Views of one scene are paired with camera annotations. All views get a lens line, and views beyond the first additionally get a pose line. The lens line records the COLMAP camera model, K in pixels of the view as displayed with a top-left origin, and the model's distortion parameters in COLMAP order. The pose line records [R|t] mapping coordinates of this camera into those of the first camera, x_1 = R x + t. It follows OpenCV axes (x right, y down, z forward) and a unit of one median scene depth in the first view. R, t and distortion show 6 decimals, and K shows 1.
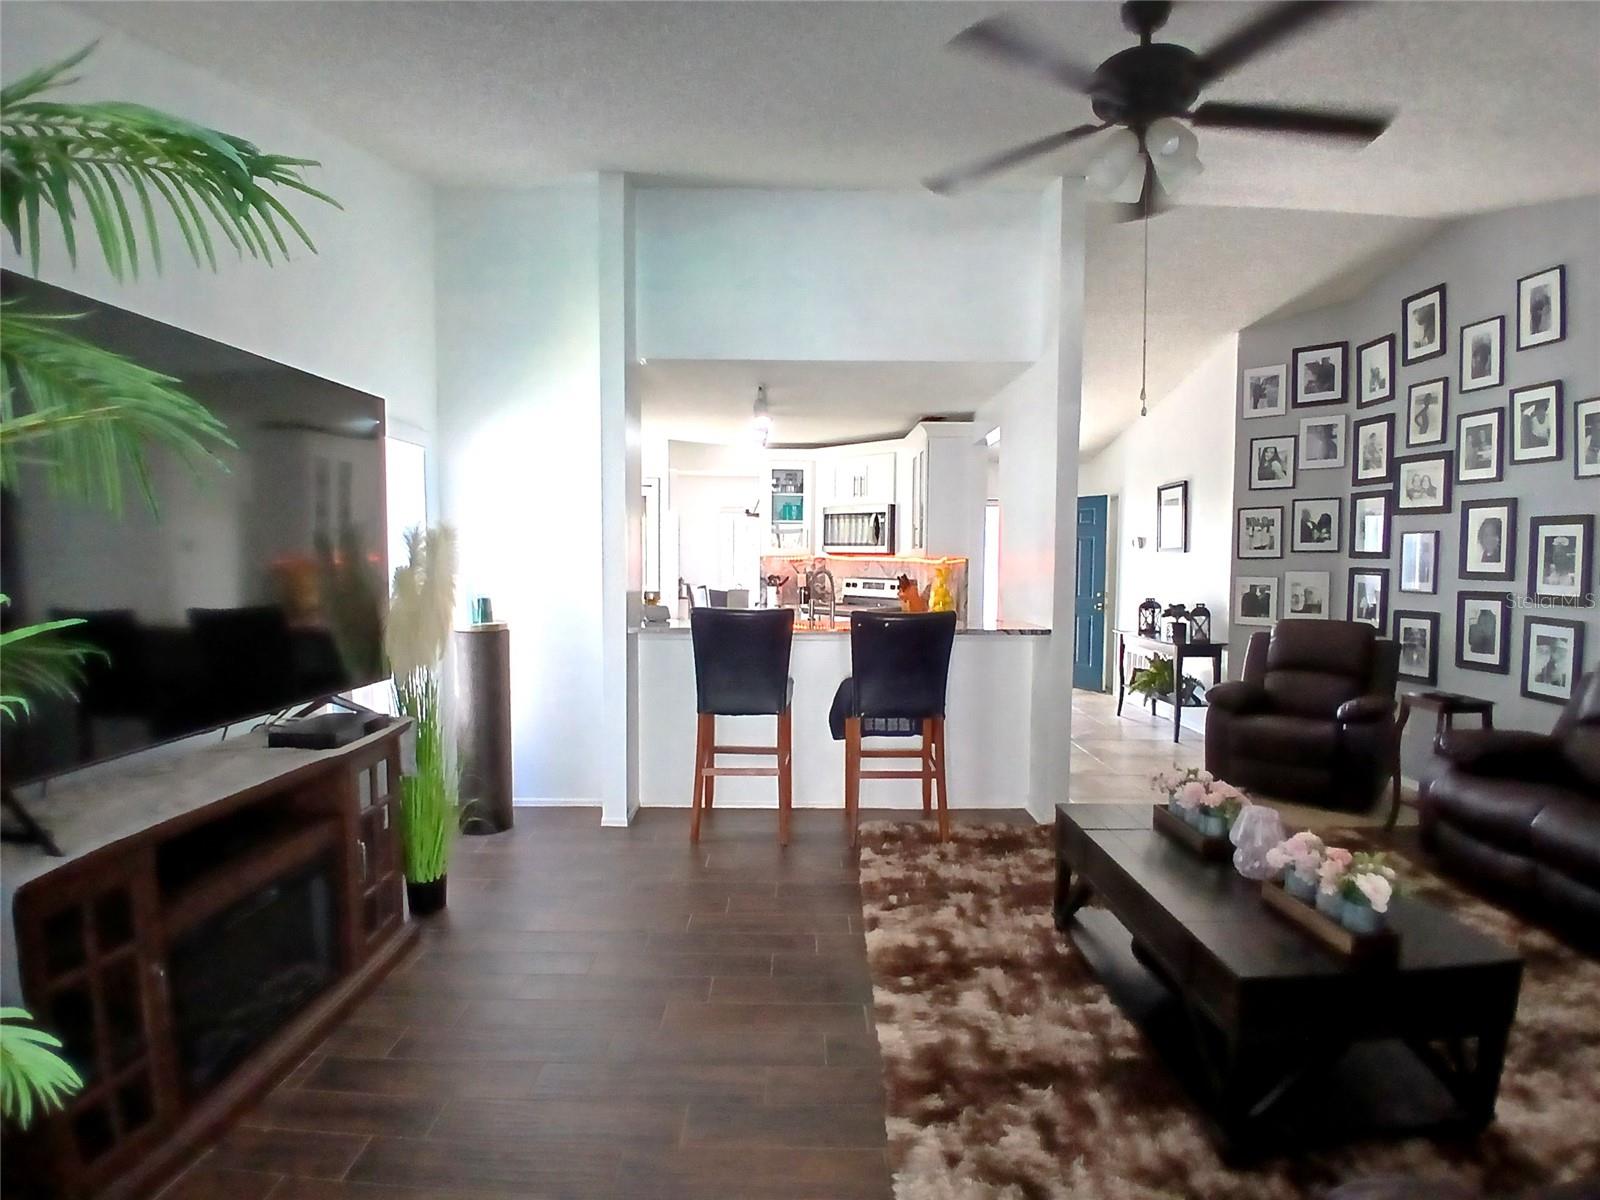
lens RADIAL K [[803.5, 0, 792.7], [0, 803.5, 597.1], [0, 0, 1]] dist [0.025362, -0.057941]
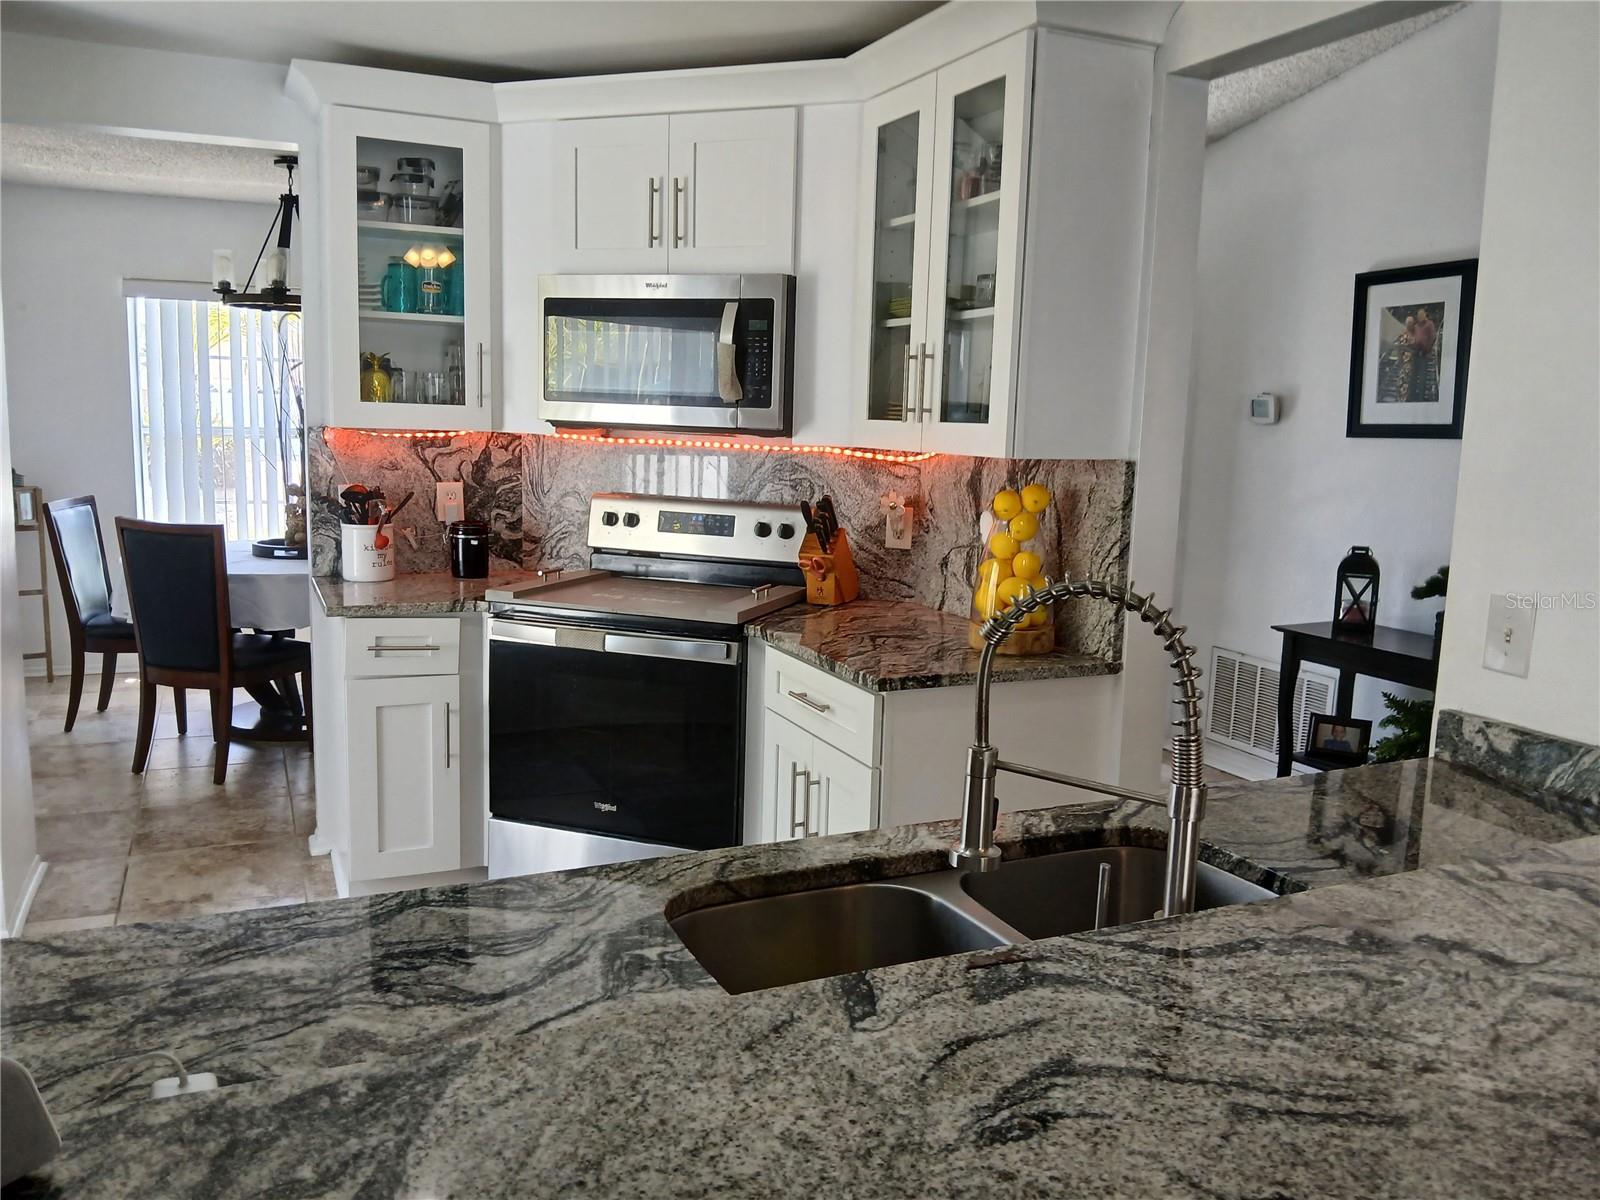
lens RADIAL K [[1240.7, 0, 800.1], [0, 1240.7, 592.7], [0, 0, 1]] dist [0.095131, -0.214682]
pose [[0.908386, -0.040920, 0.416124, -0.077461], [-0.000139, 0.995170, 0.098166, -0.035959], [-0.418132, -0.089231, 0.903993, 0.498008]]
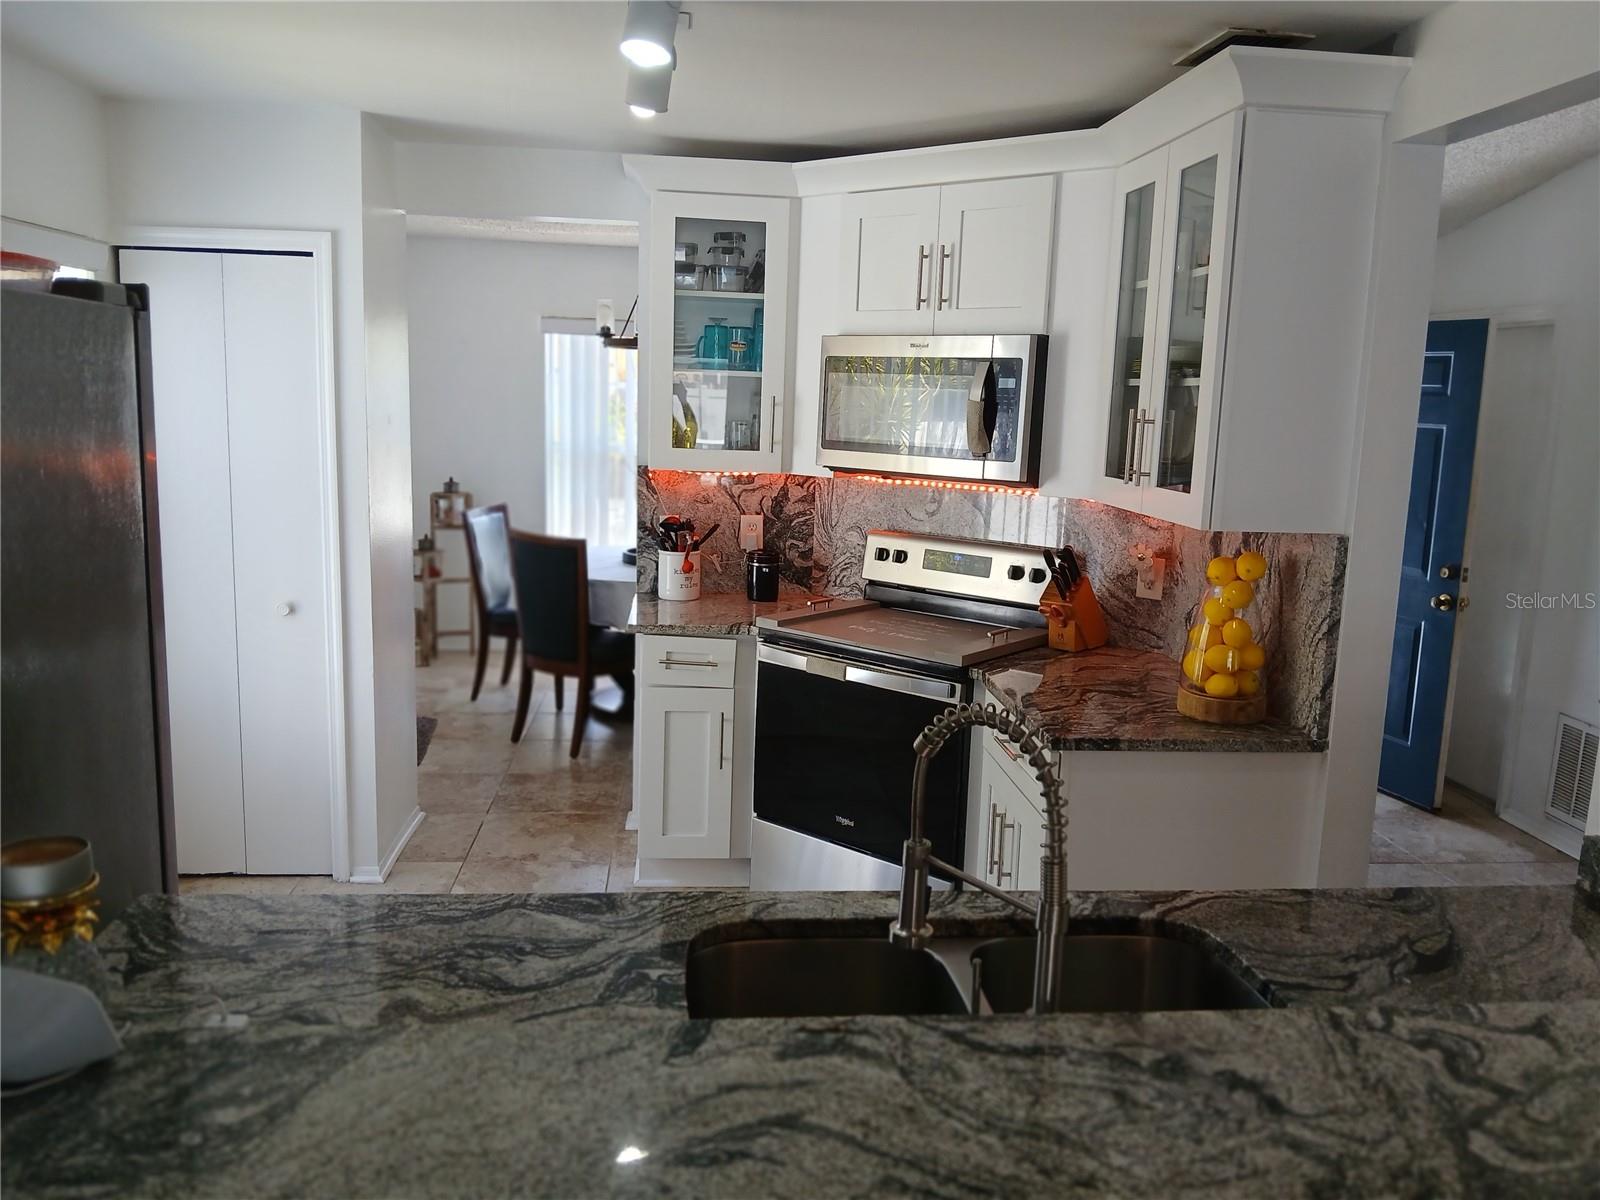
lens RADIAL K [[1240.7, 0, 800.1], [0, 1240.7, 592.7], [0, 0, 1]] dist [0.095131, -0.214682]
pose [[0.995529, 0.009614, 0.093969, -0.021388], [-0.019958, 0.993757, 0.109765, -0.059579], [-0.092327, -0.111150, 0.989506, 0.448292]]
